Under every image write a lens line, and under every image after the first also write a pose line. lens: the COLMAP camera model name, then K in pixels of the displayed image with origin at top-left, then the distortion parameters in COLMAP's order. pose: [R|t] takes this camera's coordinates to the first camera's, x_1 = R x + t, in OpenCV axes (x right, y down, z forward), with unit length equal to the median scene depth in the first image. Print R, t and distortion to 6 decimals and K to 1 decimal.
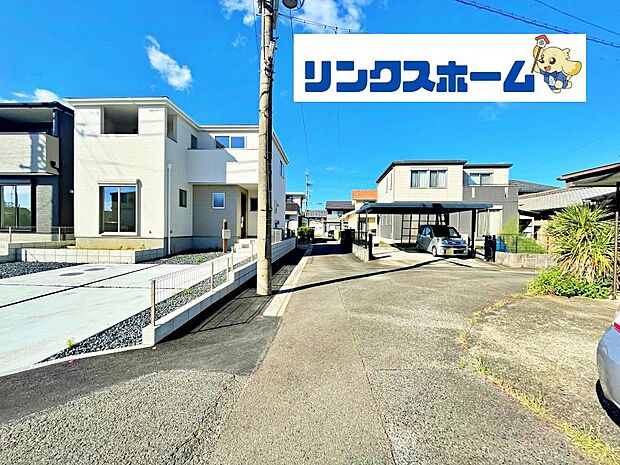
lens RADIAL K [[252.8, 0, 308.4], [0, 252.8, 233.0], [0, 0, 1]] dist [-0.001647, -0.000624]
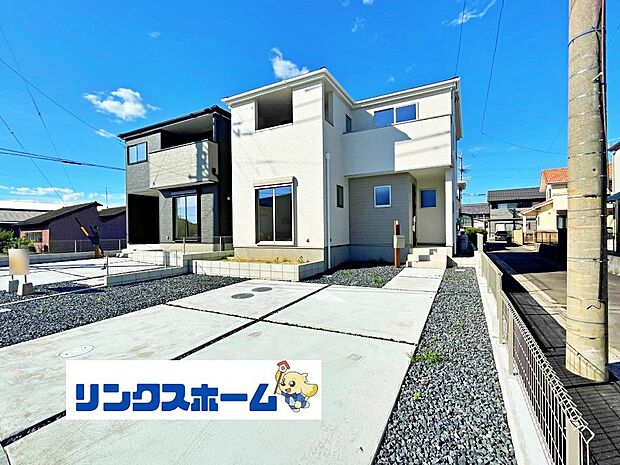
lens RADIAL K [[289.6, 0, 310.0], [0, 289.6, 232.5], [0, 0, 1]] dist [0.000233, 0.000214]
pose [[0.903869, -0.025718, -0.427035, -0.220416], [0.019899, 0.999638, -0.018083, -0.012461], [0.427346, 0.007847, 0.904054, 0.163506]]
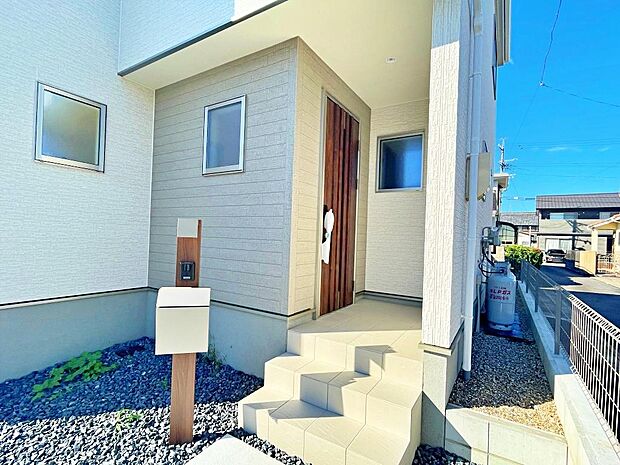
lens RADIAL K [[307.1, 0, 310.0], [0, 307.1, 232.5], [0, 0, 1]] dist [-0.000401, -0.000028]
pose [[0.872434, 0.010420, -0.488621, -0.189165], [-0.030001, 0.999029, -0.032262, -0.047319], [0.487811, 0.042805, 0.871899, 0.954148]]
